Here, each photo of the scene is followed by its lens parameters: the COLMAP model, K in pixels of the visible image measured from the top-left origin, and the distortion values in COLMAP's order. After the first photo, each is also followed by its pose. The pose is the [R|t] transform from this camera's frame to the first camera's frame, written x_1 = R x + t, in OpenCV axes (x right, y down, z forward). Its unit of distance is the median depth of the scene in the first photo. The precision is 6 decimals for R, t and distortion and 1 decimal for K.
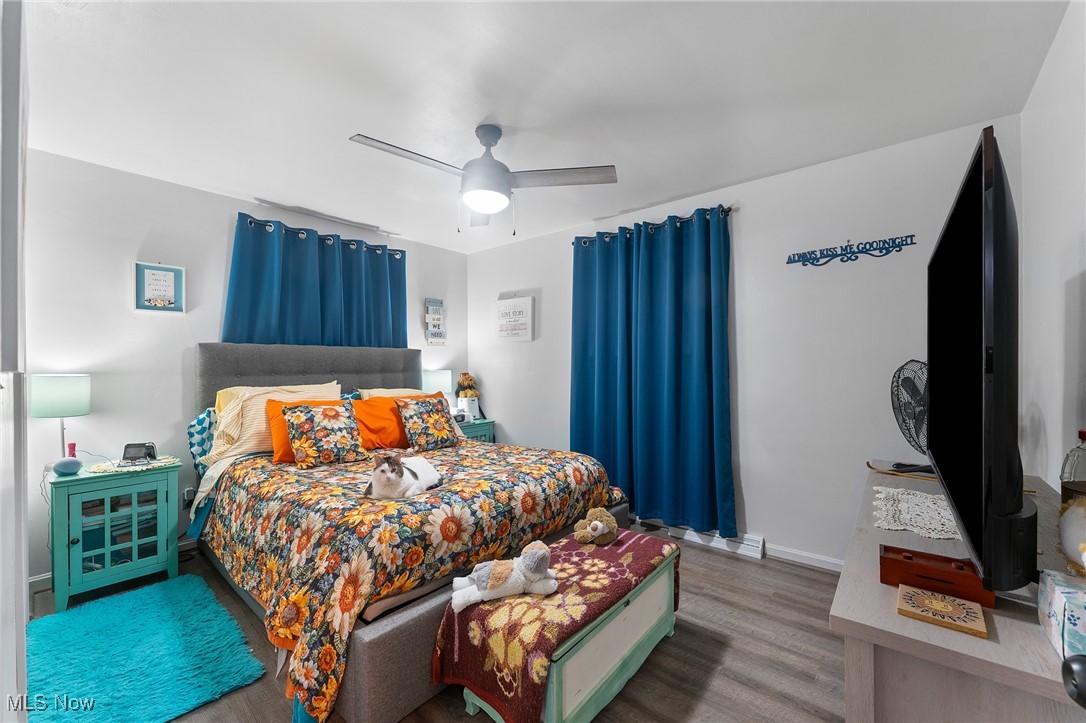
lens RADIAL K [[439.1, 0, 536.9], [0, 439.1, 370.5], [0, 0, 1]] dist [-0.000190, -0.000154]
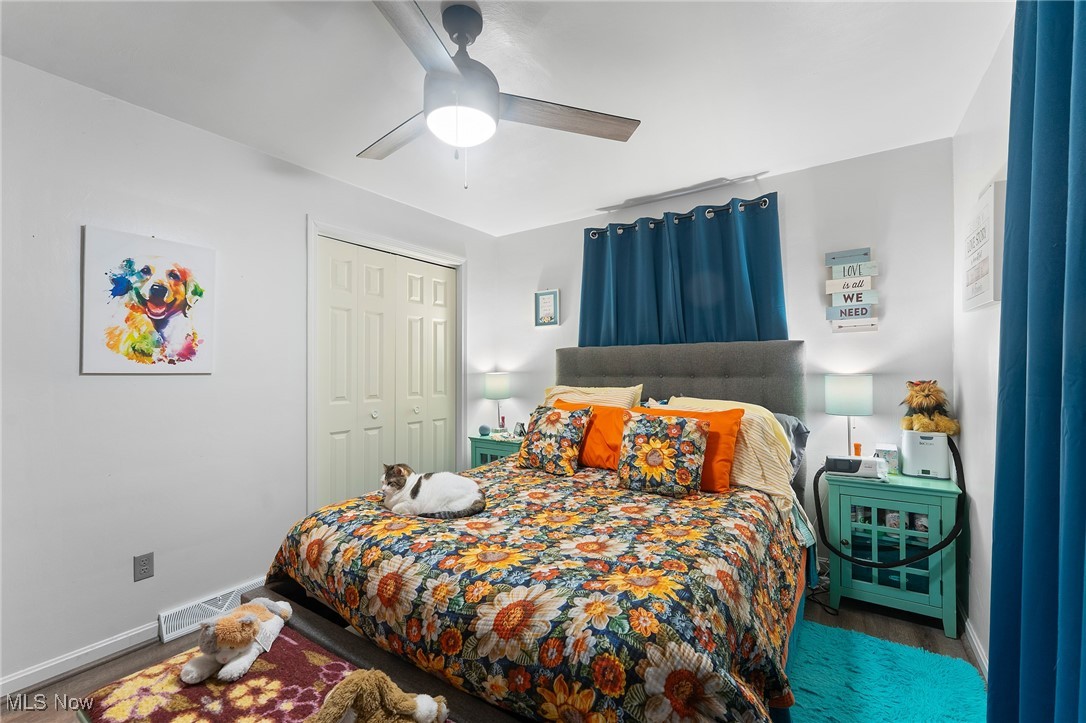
lens RADIAL K [[439.1, 0, 536.9], [0, 439.1, 370.5], [0, 0, 1]] dist [-0.000190, -0.000154]
pose [[0.116957, 0.012577, -0.993057, 0.446090], [-0.005228, 0.999914, 0.012048, -0.015901], [0.993123, 0.003783, 0.117013, 0.803159]]
